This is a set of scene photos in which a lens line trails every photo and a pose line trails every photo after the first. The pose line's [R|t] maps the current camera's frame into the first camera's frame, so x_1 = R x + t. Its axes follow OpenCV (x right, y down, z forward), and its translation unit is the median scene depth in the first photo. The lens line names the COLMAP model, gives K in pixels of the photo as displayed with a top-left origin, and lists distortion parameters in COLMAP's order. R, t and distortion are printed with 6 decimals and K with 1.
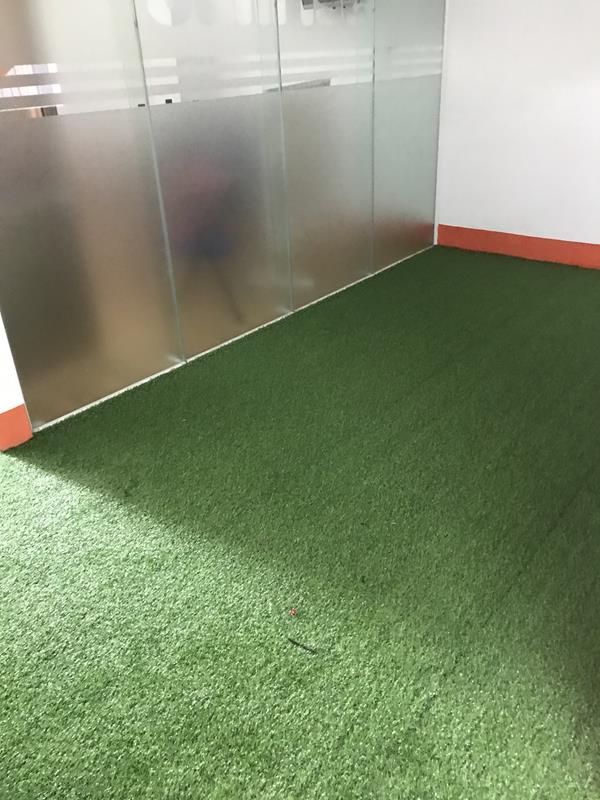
lens RADIAL K [[632.4, 0, 300.0], [0, 632.4, 400.0], [0, 0, 1]] dist [0.053361, -0.073541]
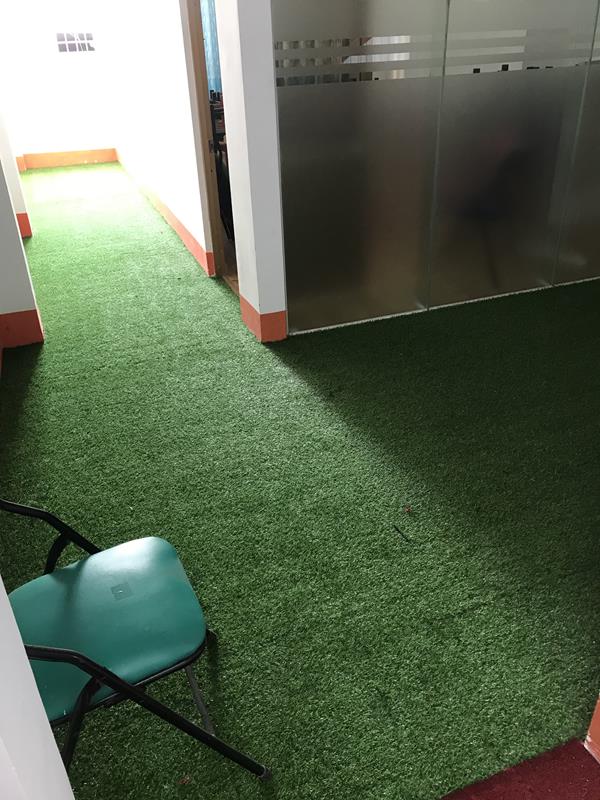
lens RADIAL K [[632.4, 0, 300.0], [0, 632.4, 400.0], [0, 0, 1]] dist [0.053361, -0.073541]
pose [[0.859662, 0.267354, -0.435319, 0.180760], [-0.243945, 0.963528, 0.110018, 0.029811], [0.448856, 0.011616, 0.893529, -0.114444]]
